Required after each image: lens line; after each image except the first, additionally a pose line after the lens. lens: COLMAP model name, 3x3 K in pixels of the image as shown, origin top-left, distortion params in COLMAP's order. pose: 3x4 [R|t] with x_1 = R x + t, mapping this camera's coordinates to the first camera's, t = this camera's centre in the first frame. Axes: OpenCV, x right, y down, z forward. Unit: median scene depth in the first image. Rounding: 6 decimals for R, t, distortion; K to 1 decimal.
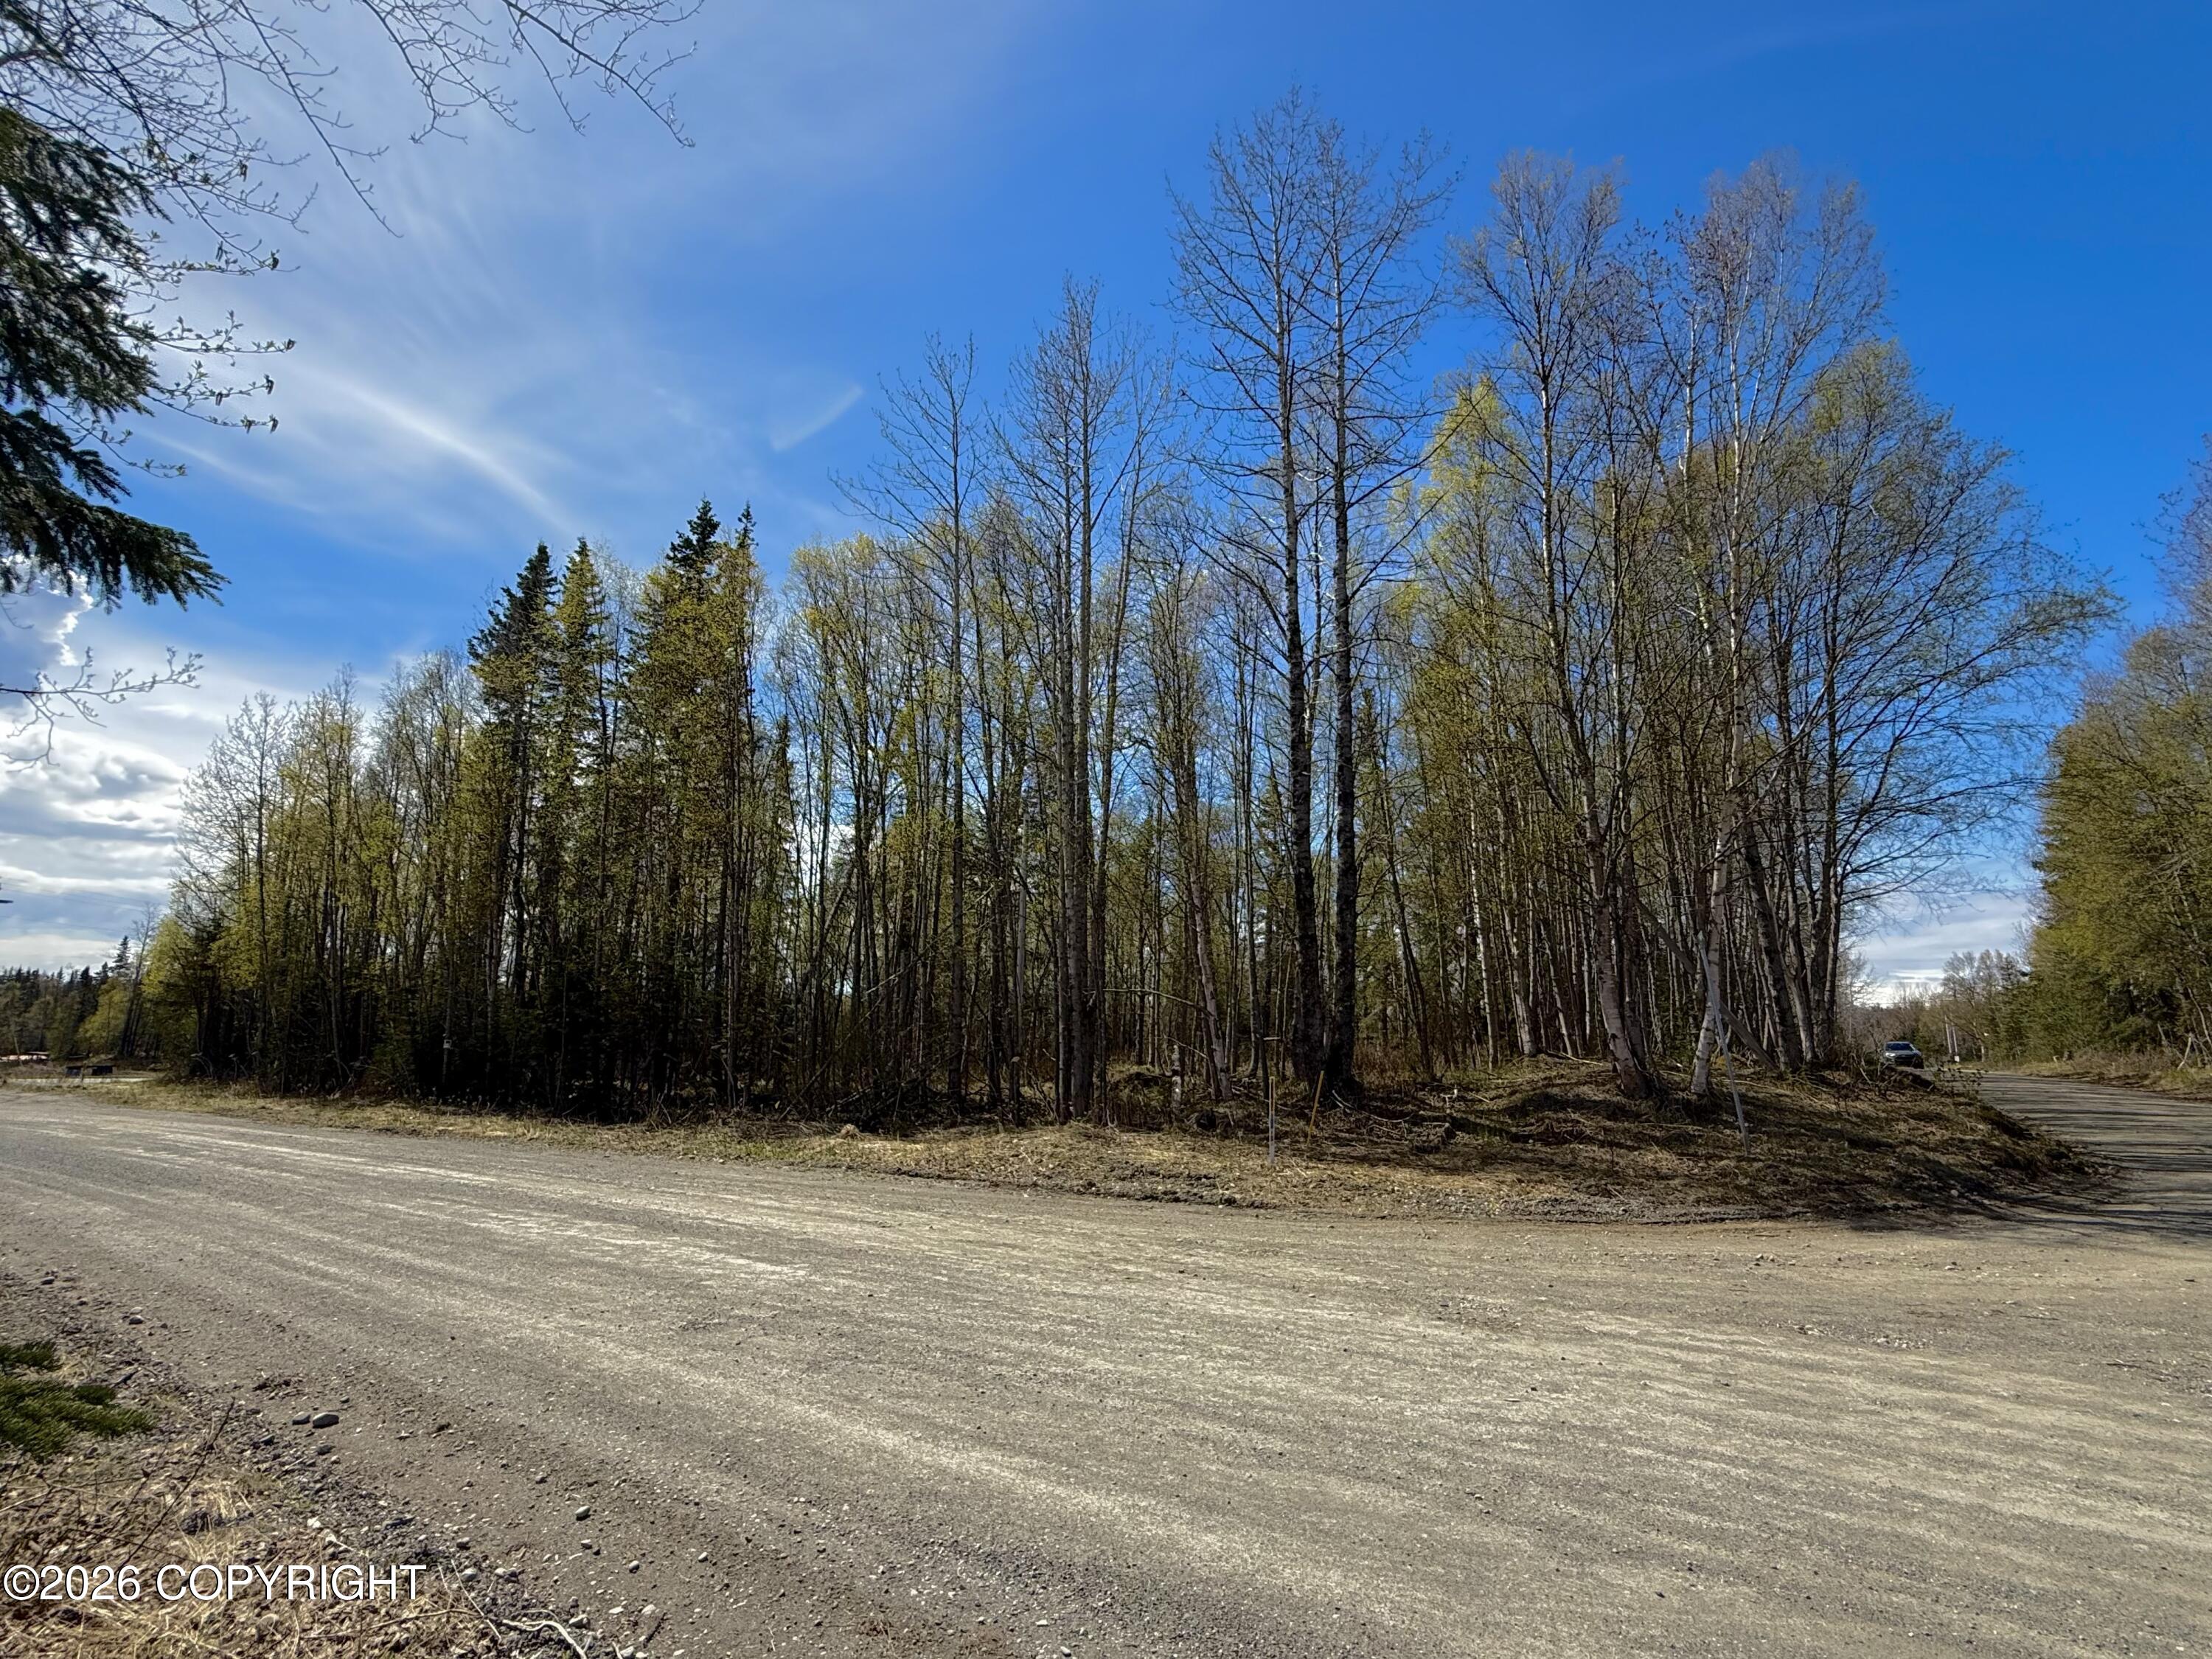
lens RADIAL K [[1036.4, 0, 1109.6], [0, 1036.4, 829.3], [0, 0, 1]] dist [0.000564, 0.000081]
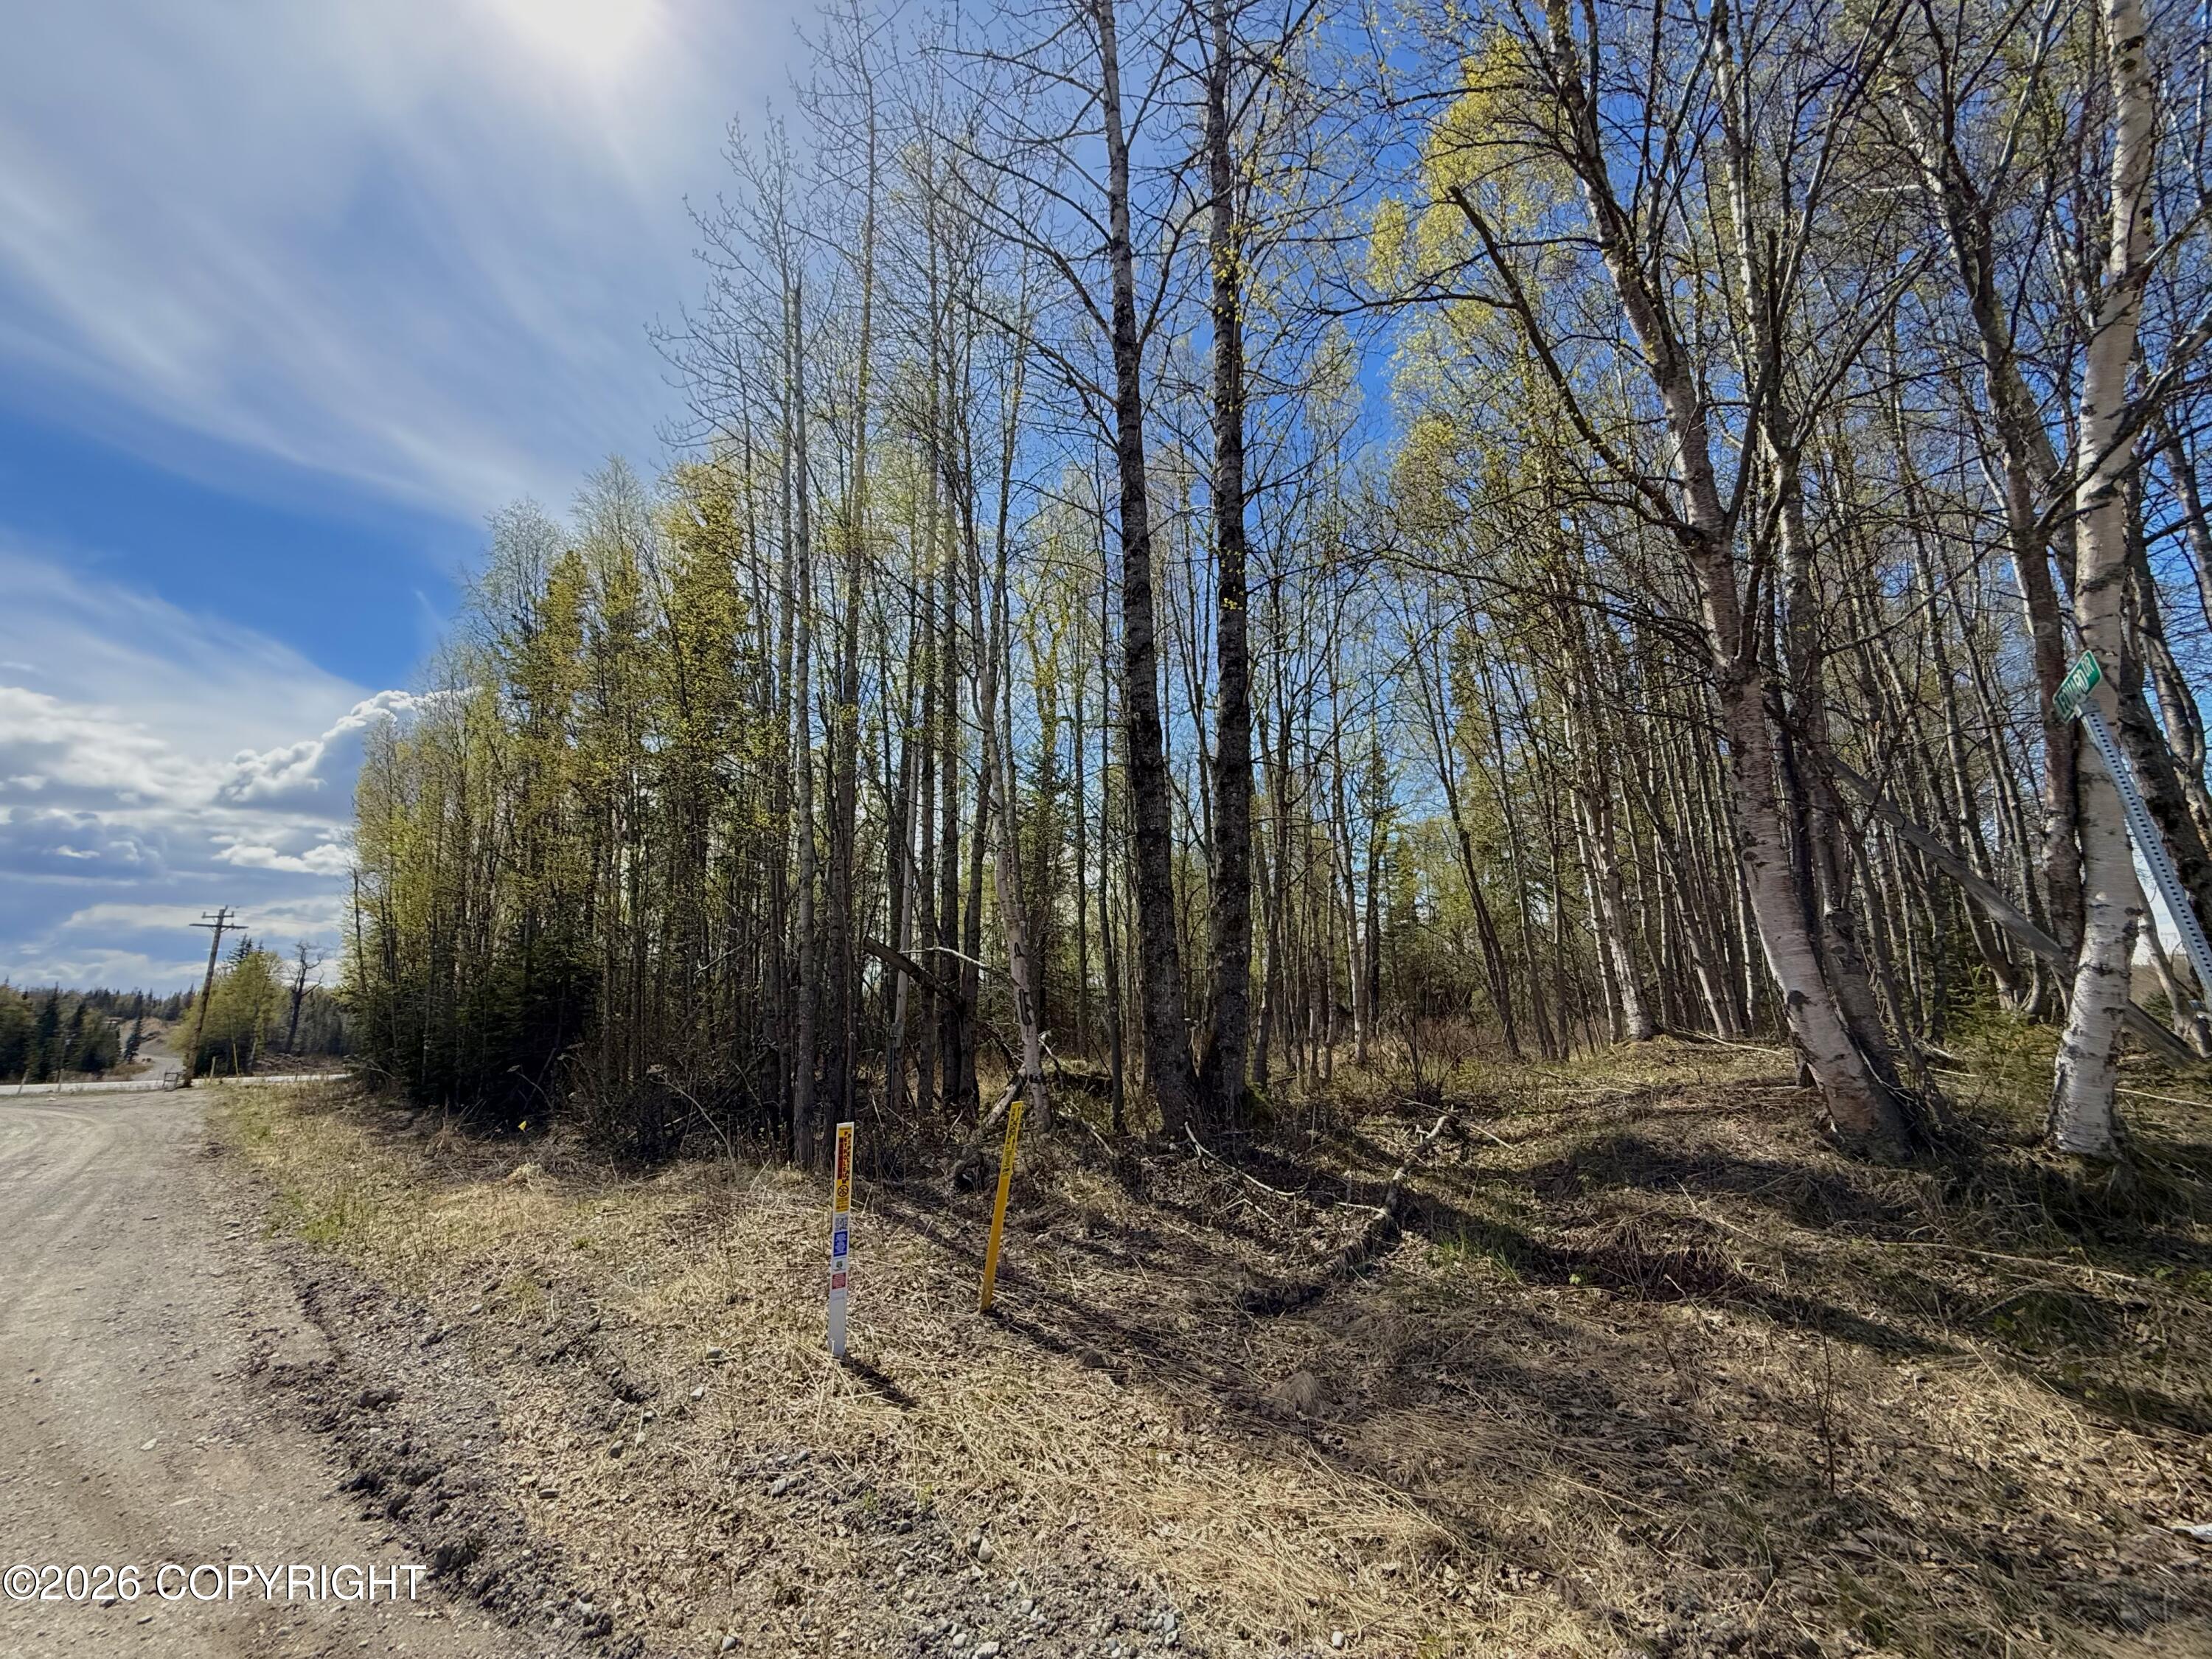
lens RADIAL K [[883.2, 0, 1112.2], [0, 883.2, 825.4], [0, 0, 1]] dist [0.001388, 0.000082]
pose [[0.978584, -0.065288, -0.195220, 0.294510], [0.061533, 0.997786, -0.025248, 0.123750], [0.196436, 0.012695, 0.980434, 0.604411]]
